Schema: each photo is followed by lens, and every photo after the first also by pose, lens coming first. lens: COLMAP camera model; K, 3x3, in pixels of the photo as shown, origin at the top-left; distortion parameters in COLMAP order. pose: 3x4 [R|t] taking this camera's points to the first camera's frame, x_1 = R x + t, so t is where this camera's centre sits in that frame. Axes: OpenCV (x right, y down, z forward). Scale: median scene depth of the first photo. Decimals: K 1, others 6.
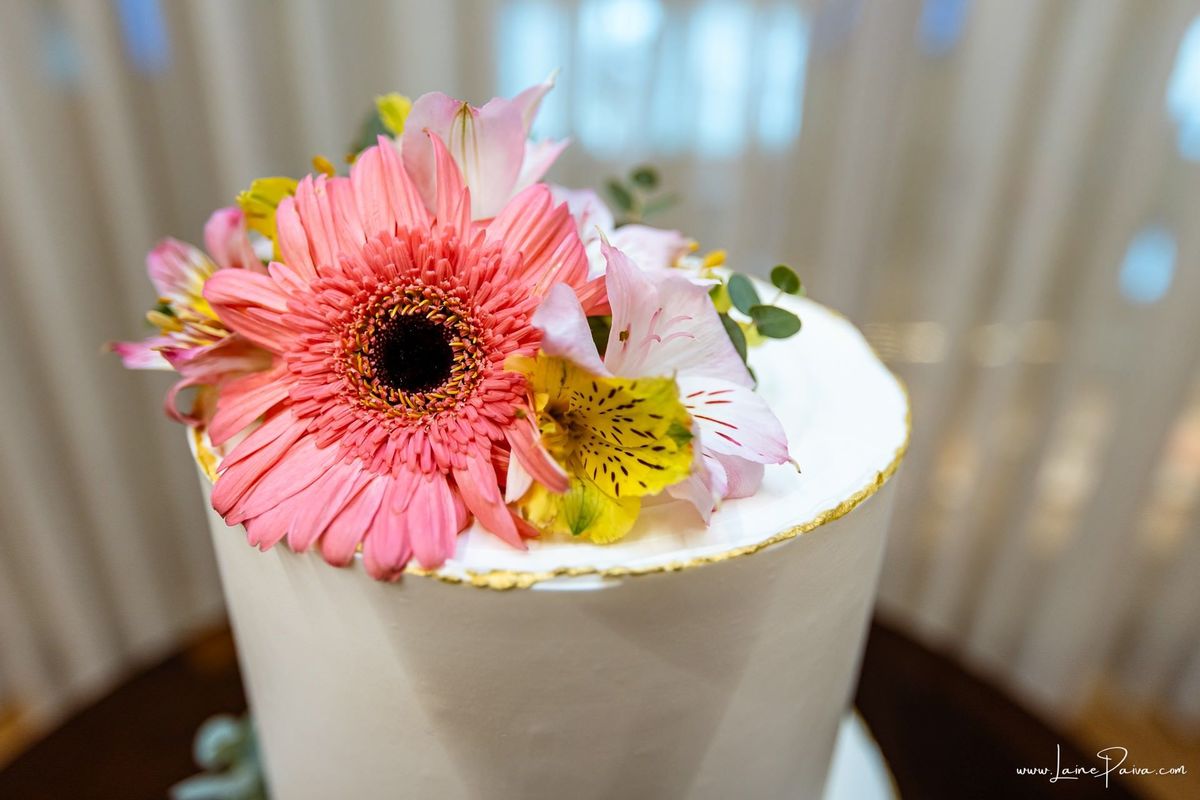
lens RADIAL K [[874.2, 0, 600.0], [0, 874.2, 400.0], [0, 0, 1]] dist [0.001905, 0.000260]
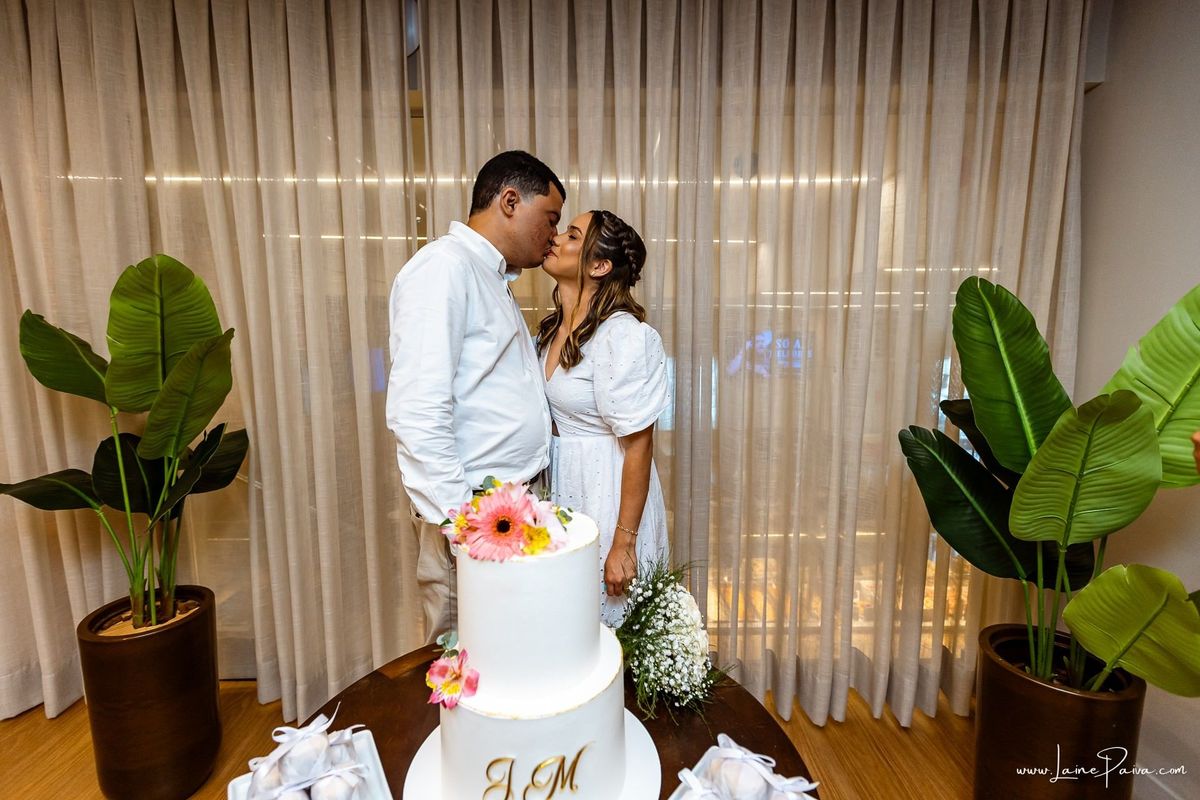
lens RADIAL K [[568.1, 0, 600.0], [0, 568.1, 400.0], [0, 0, 1]] dist [0.000152, 0.000230]
pose [[0.995983, -0.036572, 0.081732, 0.152812], [0.061044, 0.945123, -0.320960, 0.410488], [-0.065509, 0.324660, 0.943559, -2.927912]]
